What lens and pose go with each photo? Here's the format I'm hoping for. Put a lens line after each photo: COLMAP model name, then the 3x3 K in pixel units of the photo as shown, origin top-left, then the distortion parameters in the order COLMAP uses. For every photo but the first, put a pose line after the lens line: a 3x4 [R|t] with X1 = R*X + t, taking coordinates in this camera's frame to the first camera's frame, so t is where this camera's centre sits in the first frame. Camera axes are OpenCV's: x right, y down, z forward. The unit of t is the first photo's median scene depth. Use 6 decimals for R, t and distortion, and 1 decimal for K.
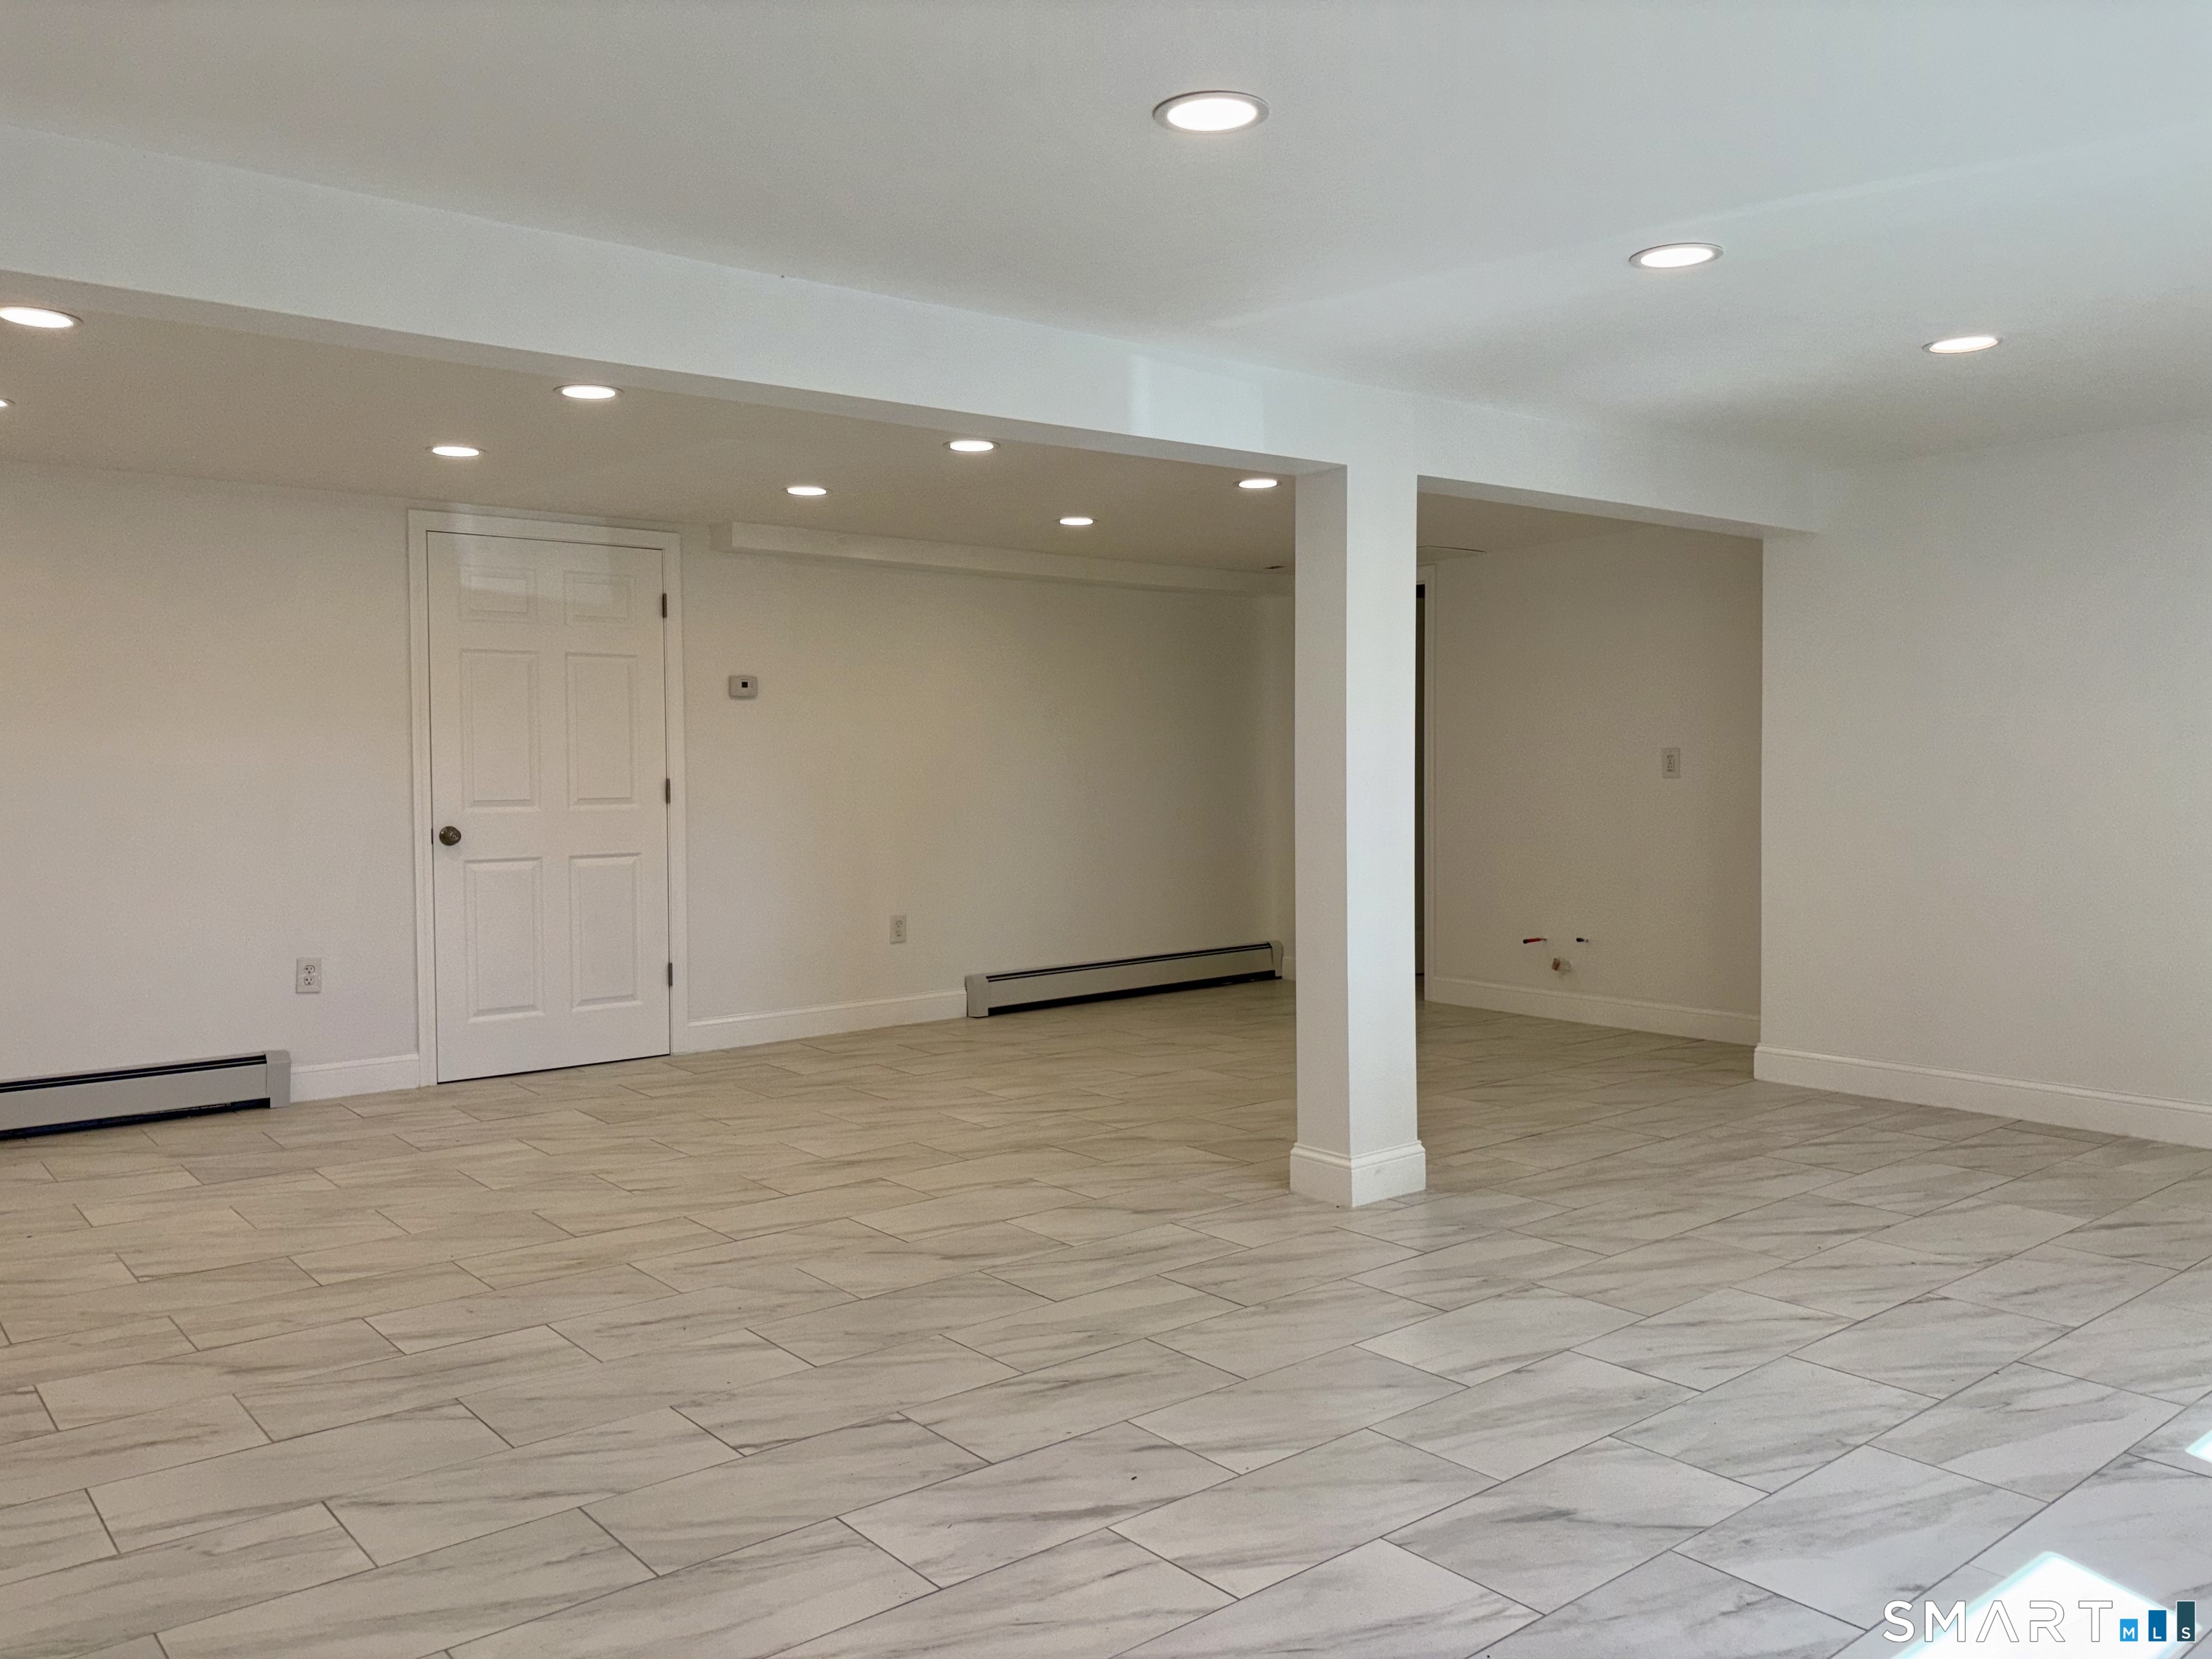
lens RADIAL K [[1688.2, 0, 1097.1], [0, 1688.2, 834.6], [0, 0, 1]] dist [0.031867, -0.013727]
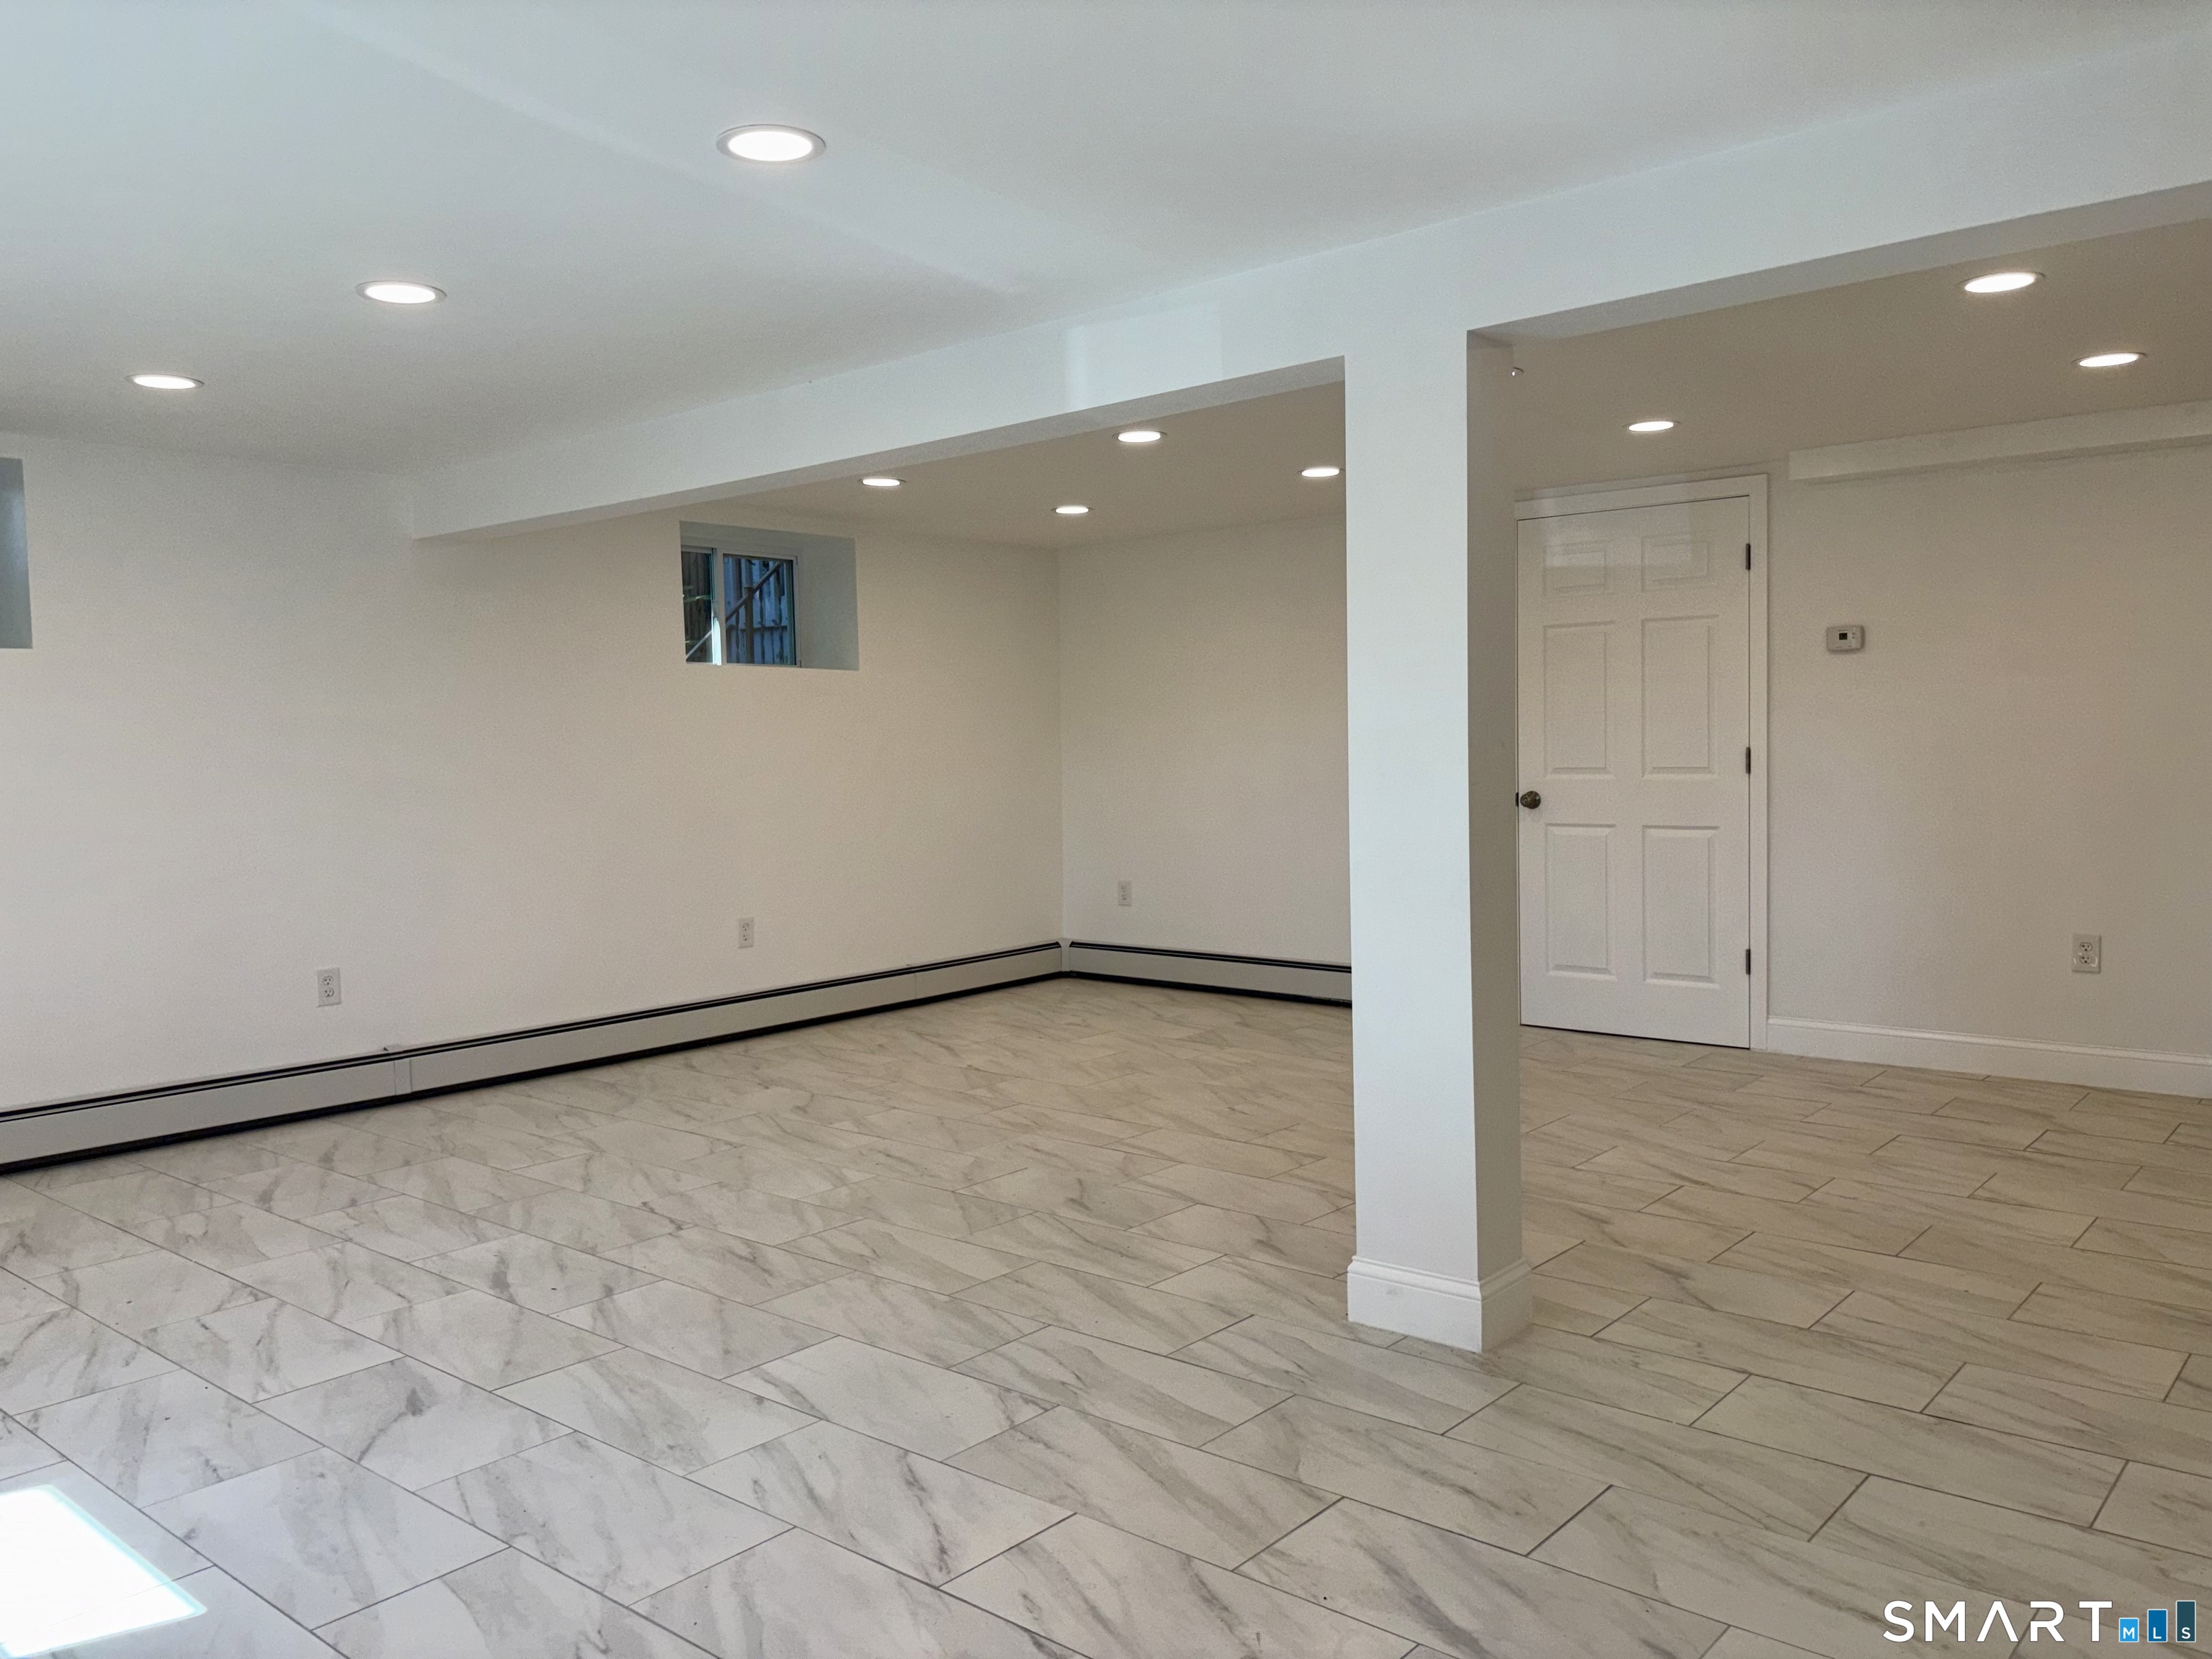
lens RADIAL K [[1688.2, 0, 1095.1], [0, 1688.2, 824.2], [0, 0, 1]] dist [0.031867, -0.013727]
pose [[0.170232, 0.053516, -0.983950, 1.036388], [-0.027138, 0.998400, 0.049607, -0.048323], [0.985030, 0.018258, 0.171412, 0.881791]]
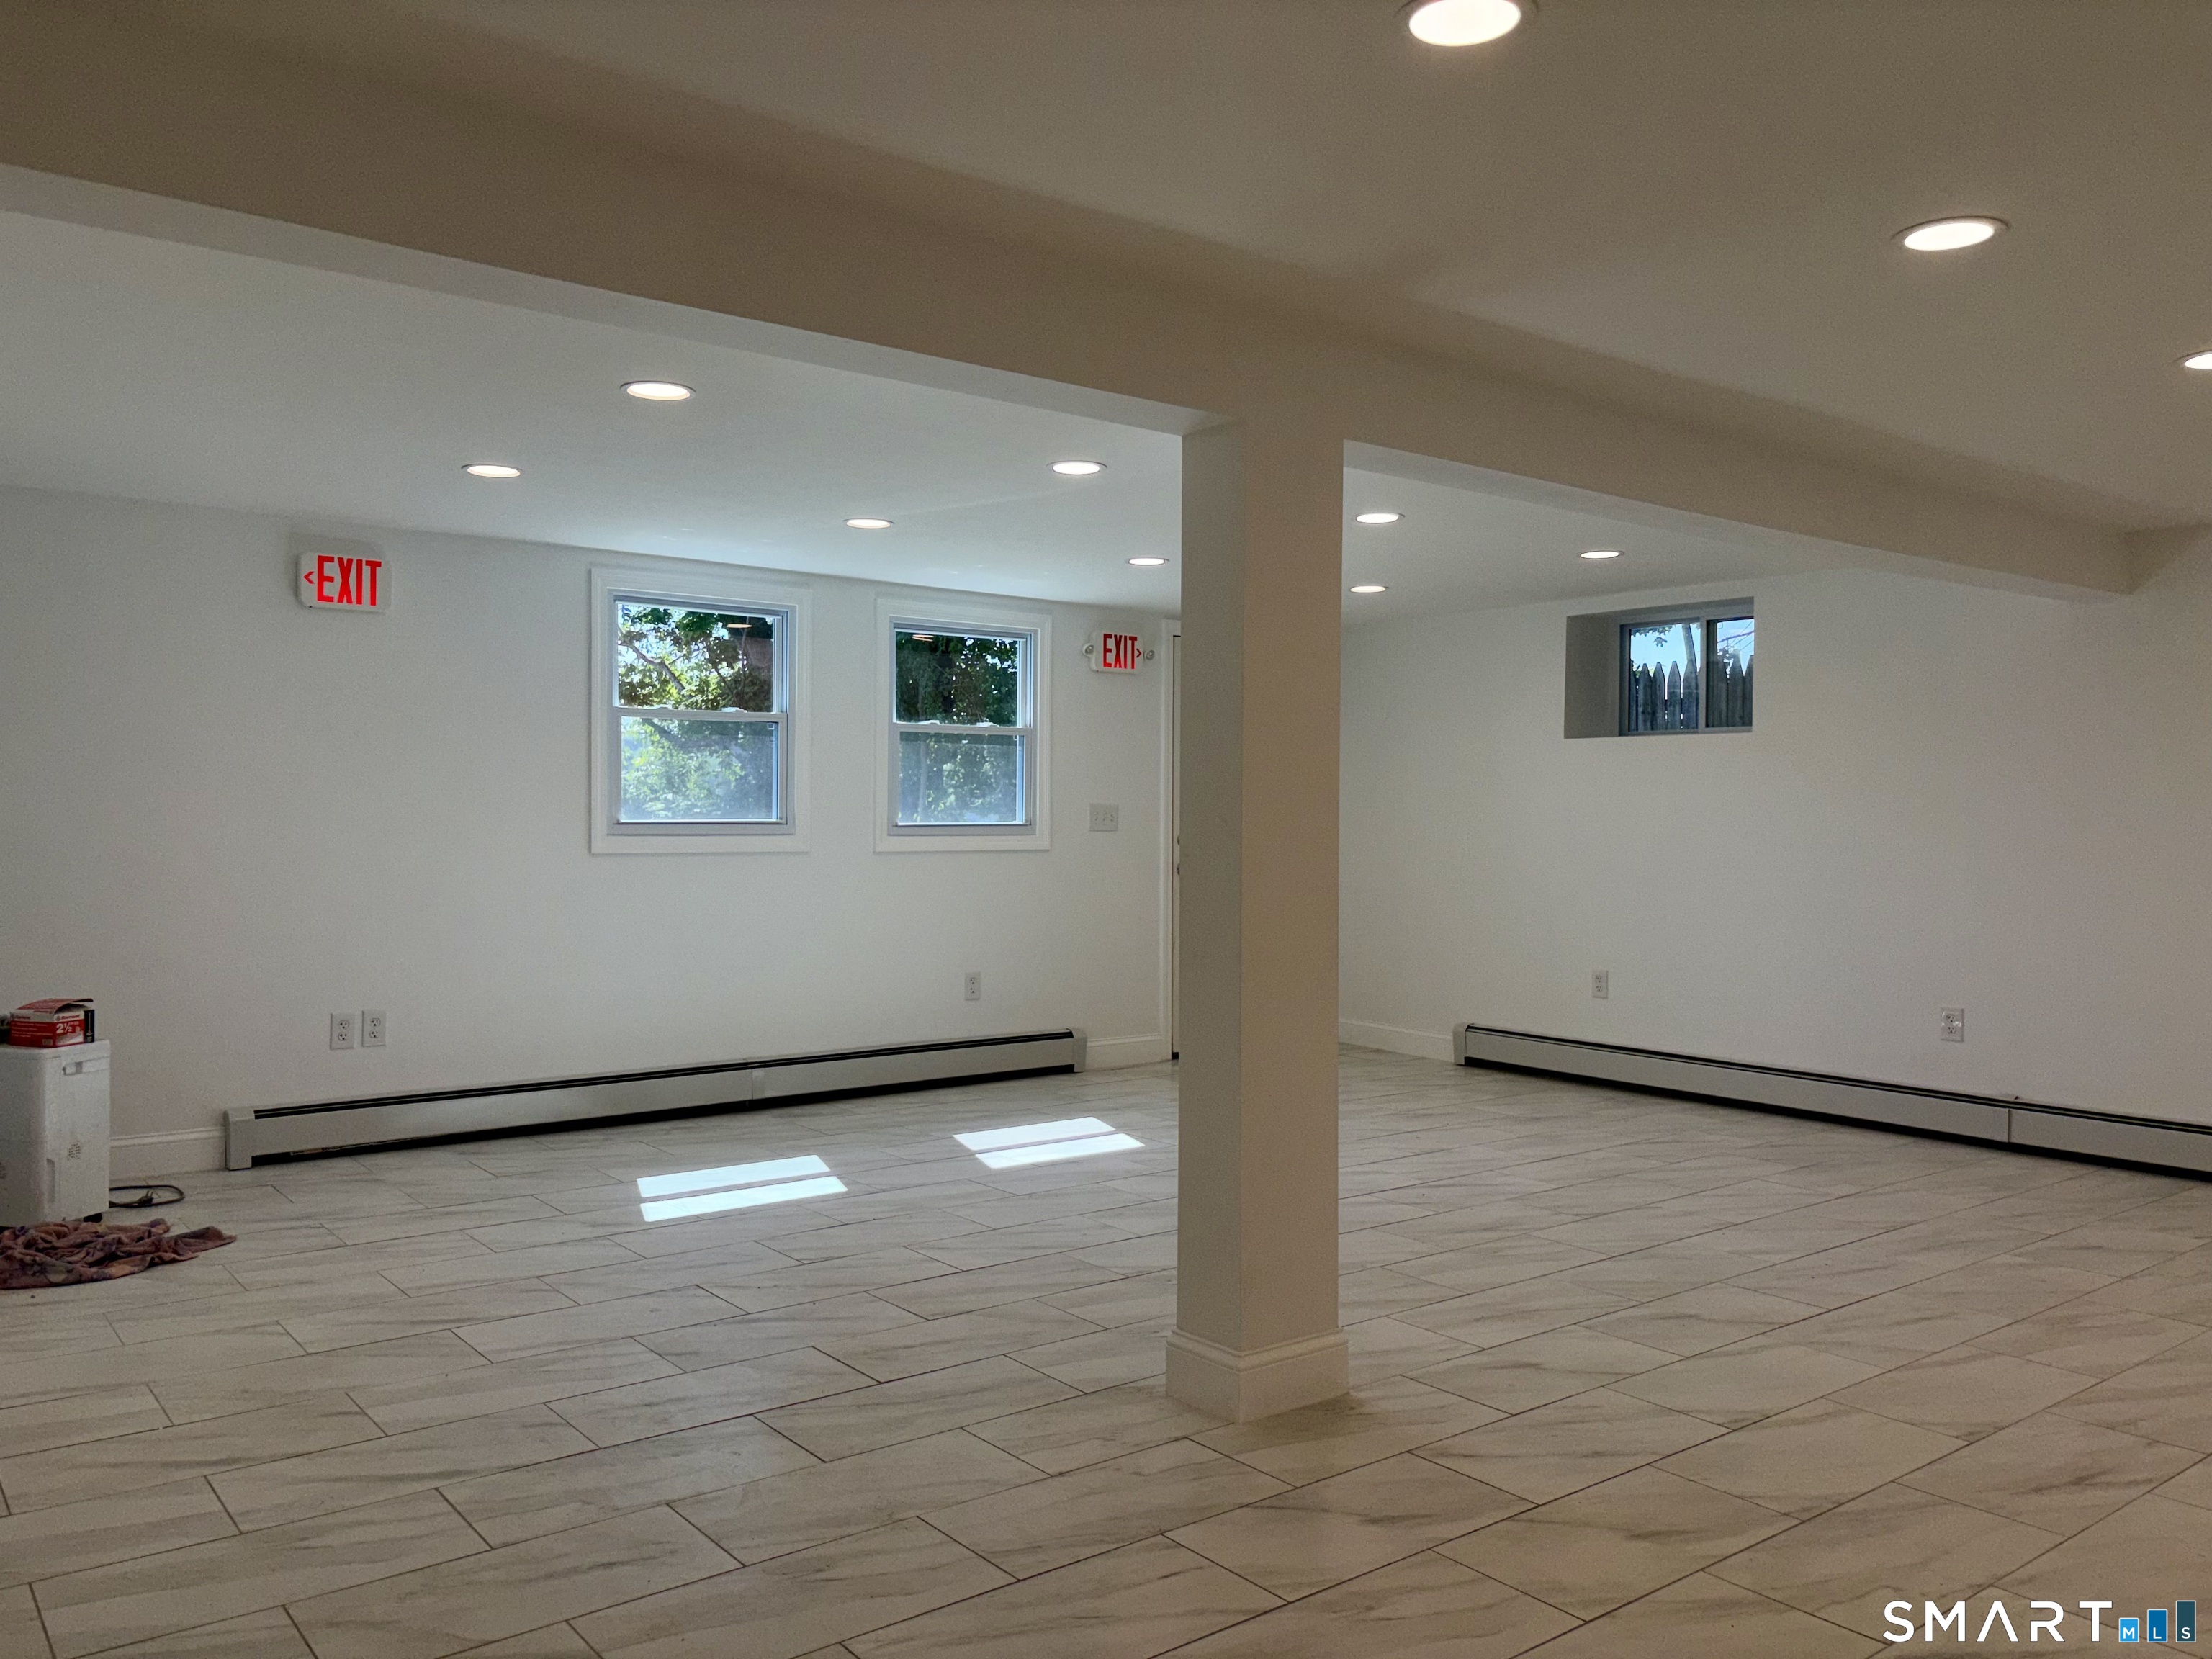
lens RADIAL K [[1688.2, 0, 1098.5], [0, 1688.2, 826.4], [0, 0, 1]] dist [0.031867, -0.013727]
pose [[-0.999716, 0.000348, 0.023841, 0.251948], [0.001734, 0.998306, 0.058152, -0.100826], [-0.023781, 0.058176, -0.998023, 2.120462]]
